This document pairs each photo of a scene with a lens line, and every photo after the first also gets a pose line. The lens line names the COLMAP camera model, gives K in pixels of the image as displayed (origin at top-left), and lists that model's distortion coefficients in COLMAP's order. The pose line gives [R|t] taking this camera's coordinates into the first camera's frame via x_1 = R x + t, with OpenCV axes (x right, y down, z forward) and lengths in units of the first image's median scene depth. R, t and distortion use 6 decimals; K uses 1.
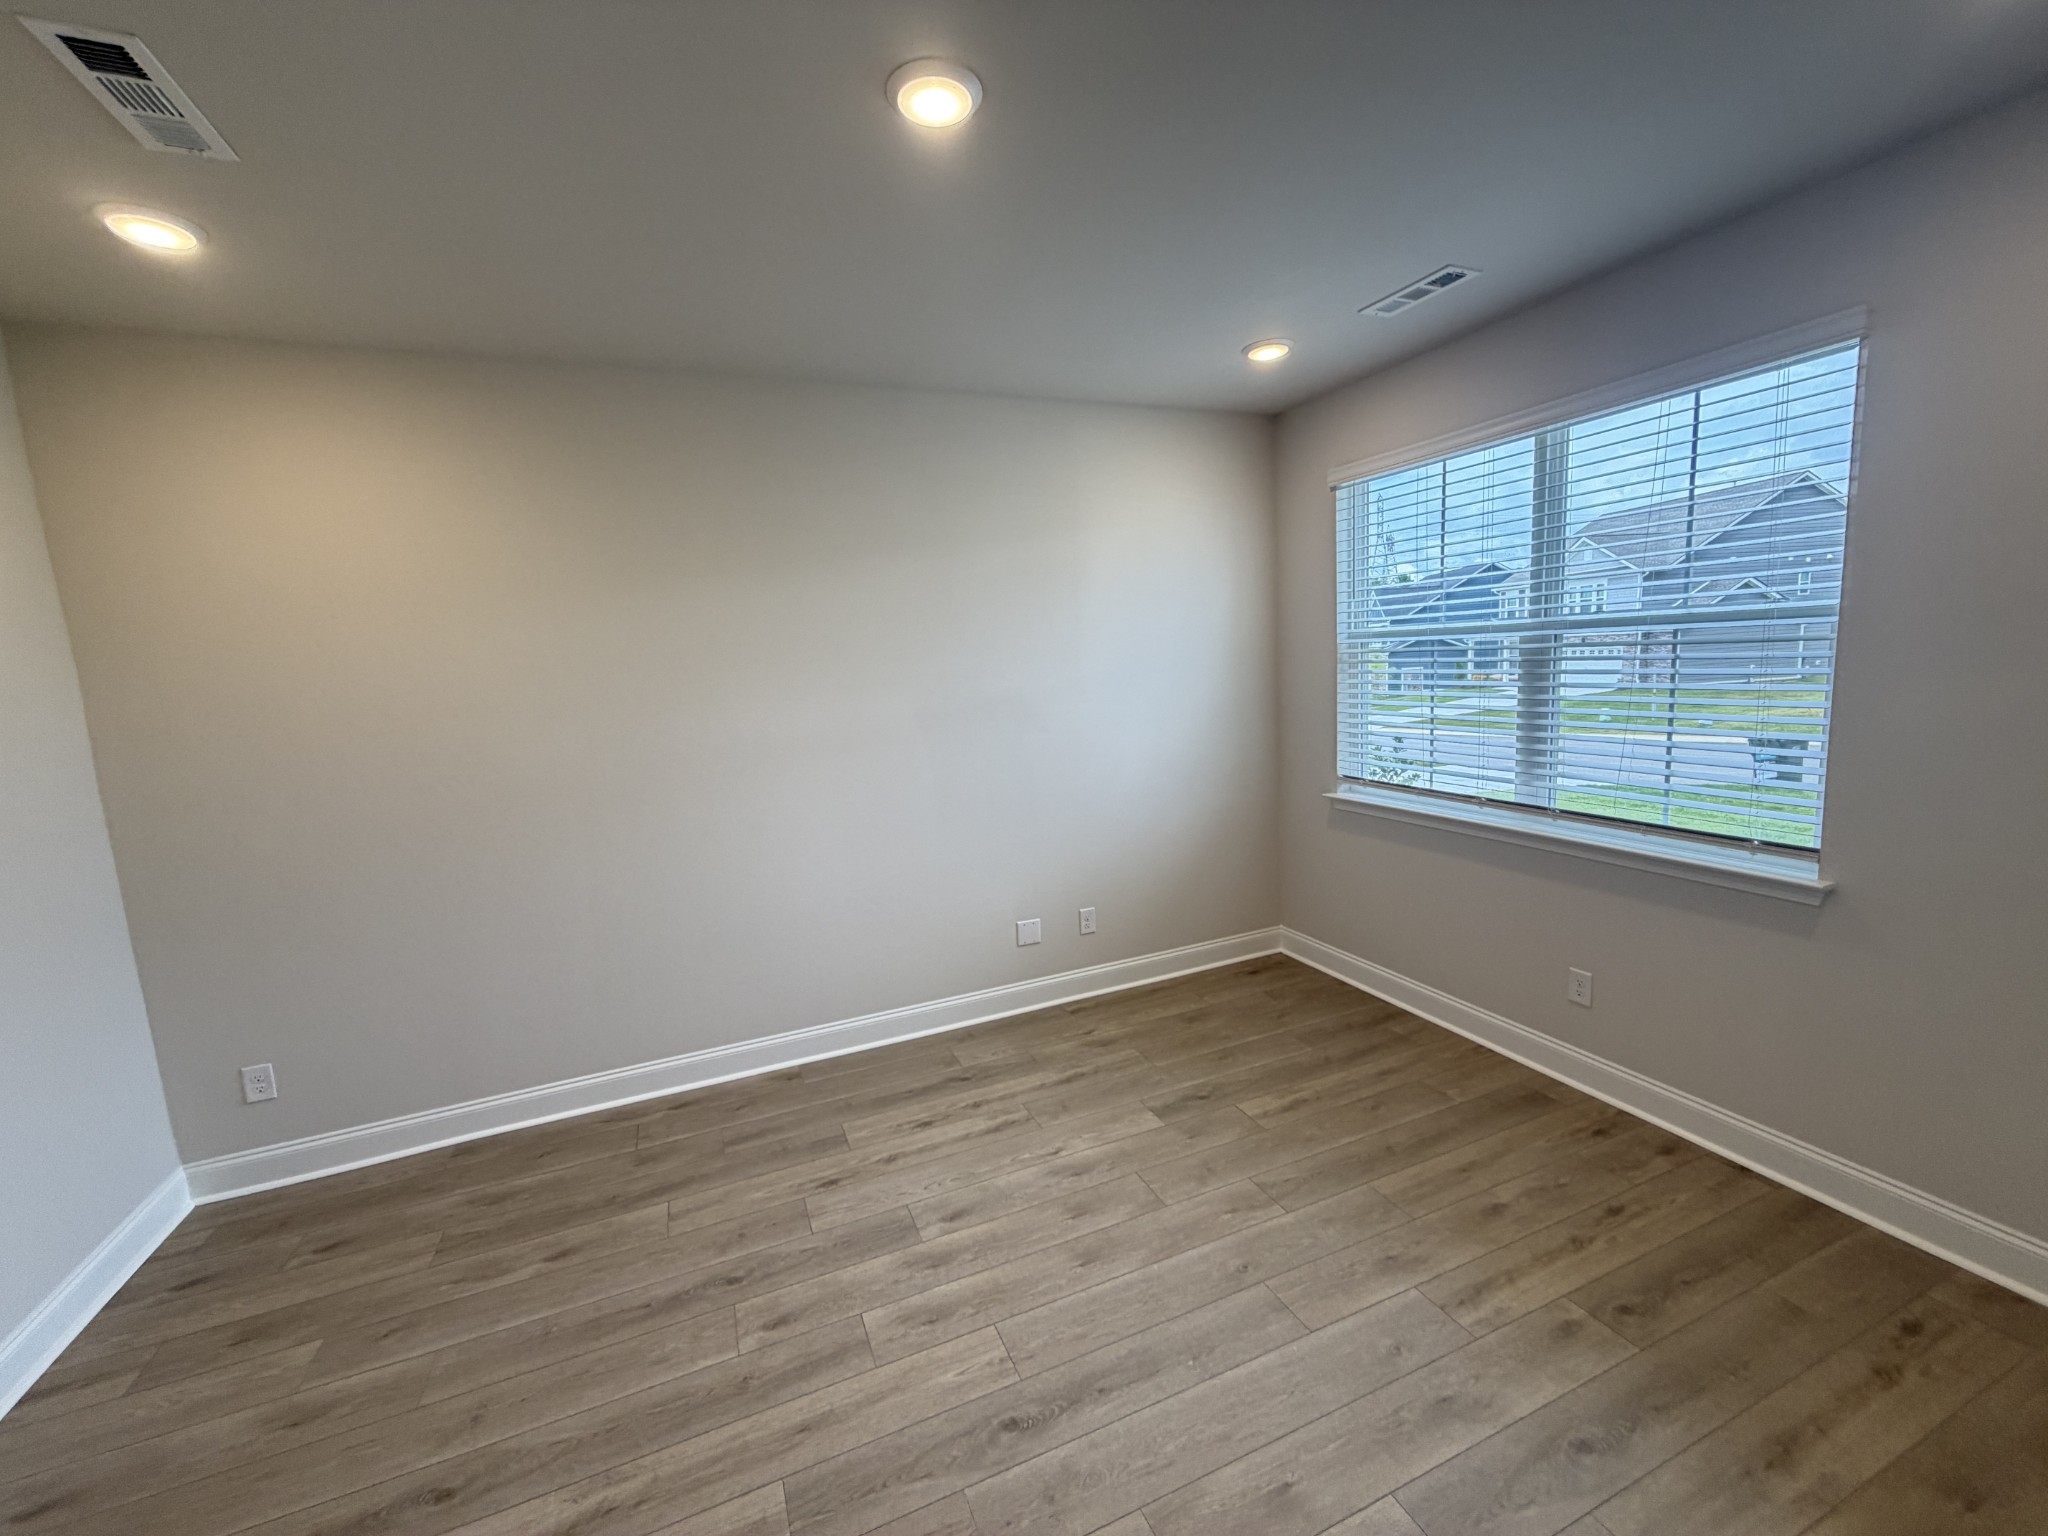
lens RADIAL K [[816.4, 0, 1016.1], [0, 816.4, 766.0], [0, 0, 1]] dist [-0.002333, 0.001279]
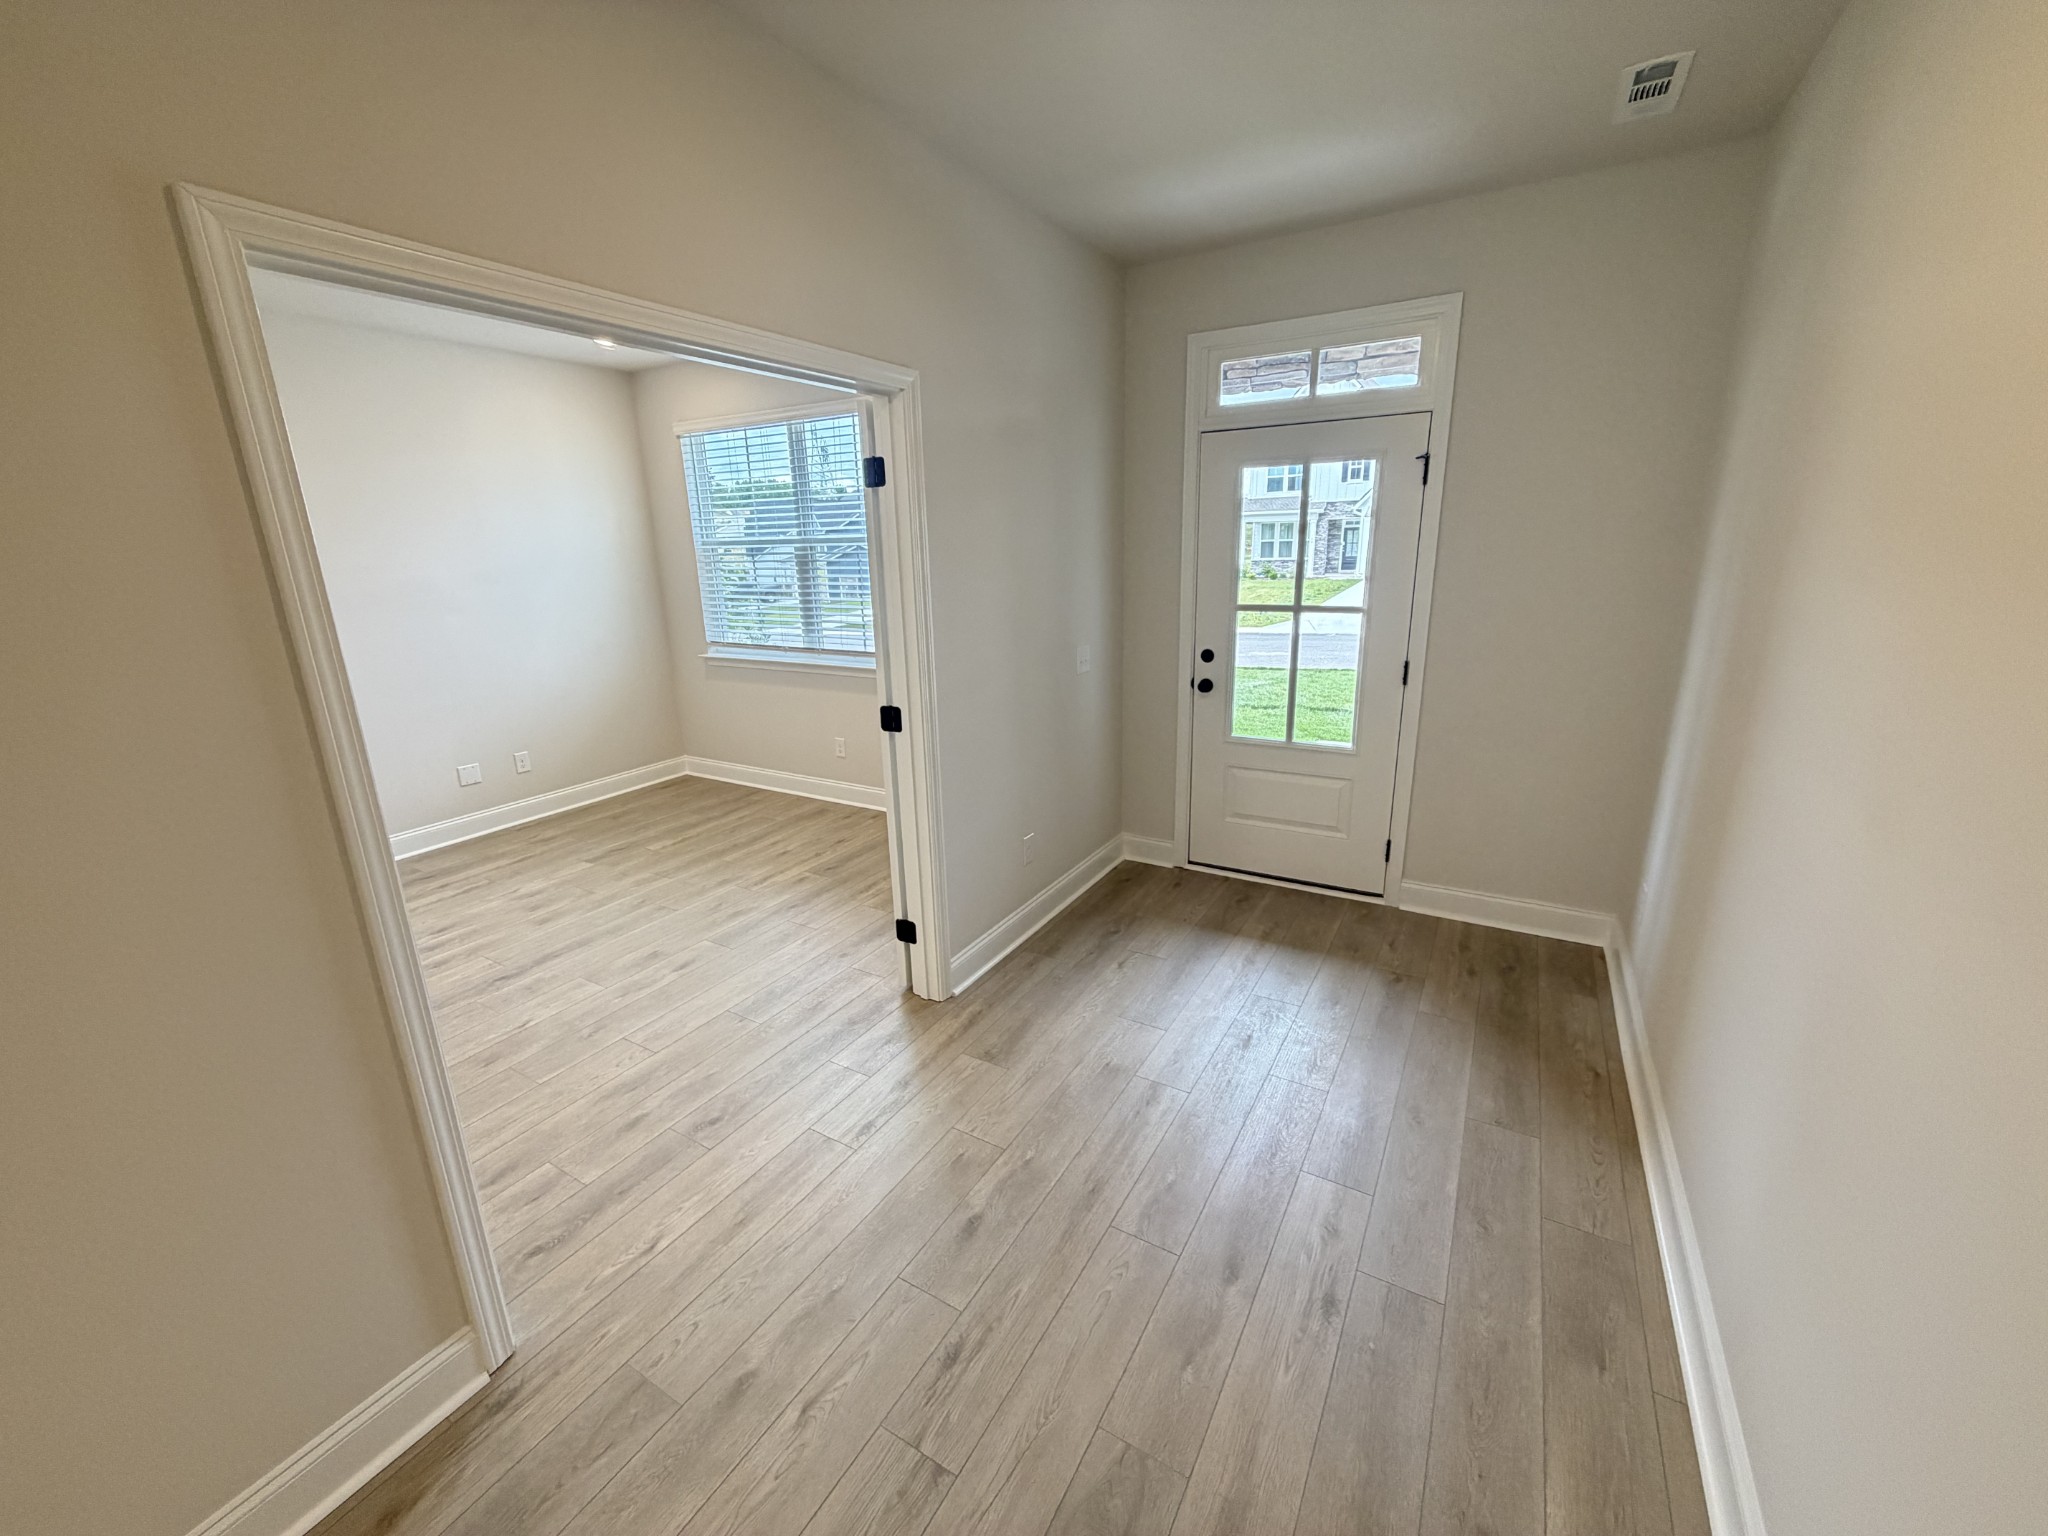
lens RADIAL K [[816.4, 0, 1019.4], [0, 816.4, 769.4], [0, 0, 1]] dist [-0.002333, 0.001279]
pose [[0.801729, -0.126424, 0.584163, -0.050049], [0.060109, 0.989473, 0.131644, 0.103764], [-0.594657, -0.070429, 0.800889, -0.671709]]
